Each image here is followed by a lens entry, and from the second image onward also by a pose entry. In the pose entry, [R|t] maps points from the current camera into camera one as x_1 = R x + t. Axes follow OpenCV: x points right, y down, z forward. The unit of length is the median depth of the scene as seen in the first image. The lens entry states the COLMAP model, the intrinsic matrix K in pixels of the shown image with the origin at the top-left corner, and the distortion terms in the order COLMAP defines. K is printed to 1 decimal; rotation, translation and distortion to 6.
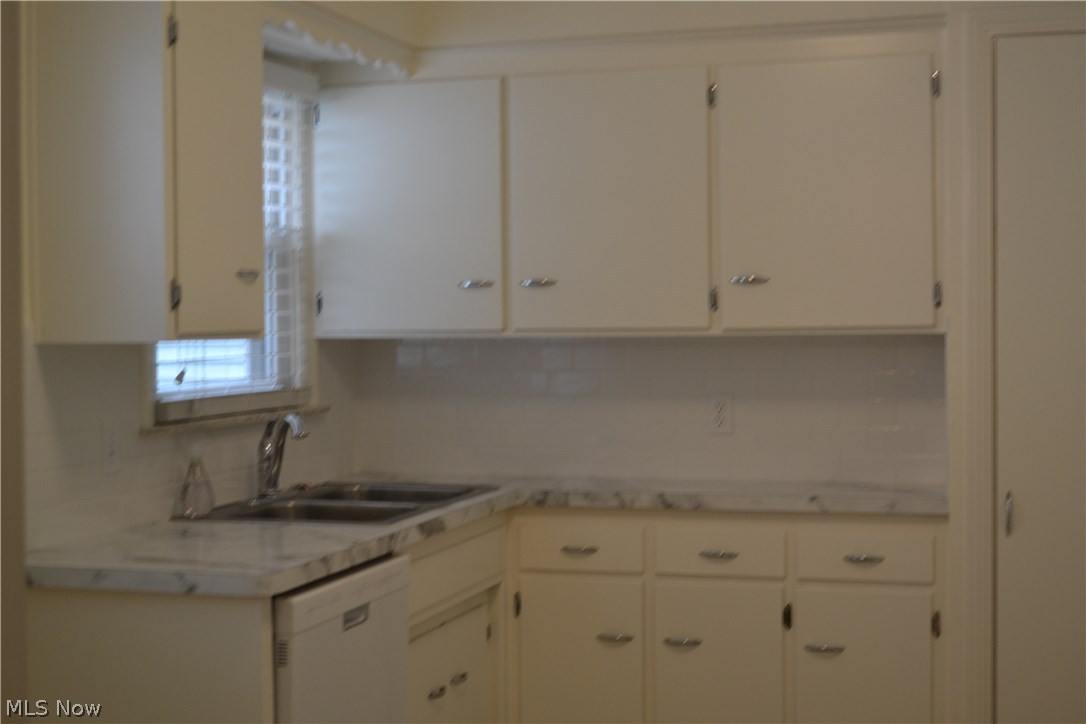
lens RADIAL K [[1603.3, 0, 543.0], [0, 1603.3, 362.0], [0, 0, 1]] dist [-0.022807, 0.002720]
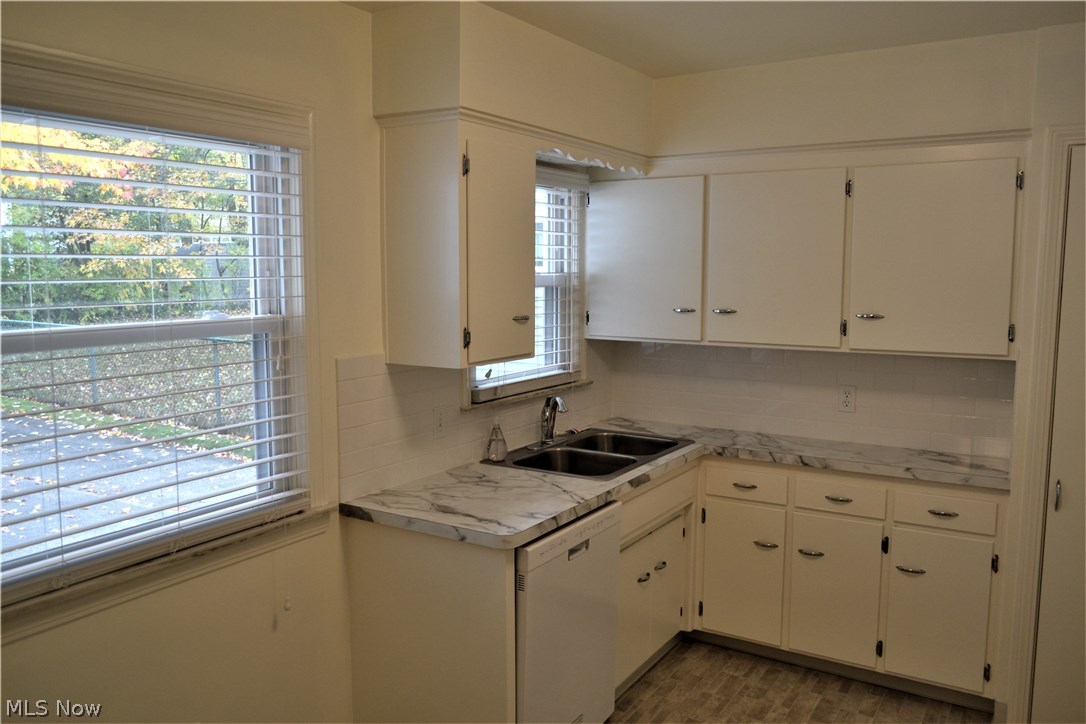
lens RADIAL K [[851.4, 0, 543.0], [0, 851.4, 362.0], [0, 0, 1]] dist [-0.007744, -0.004022]
pose [[0.966585, 0.040133, -0.253187, 0.038965], [-0.019136, 0.996210, 0.084854, -0.069960], [0.255632, -0.077173, 0.963689, 0.175446]]
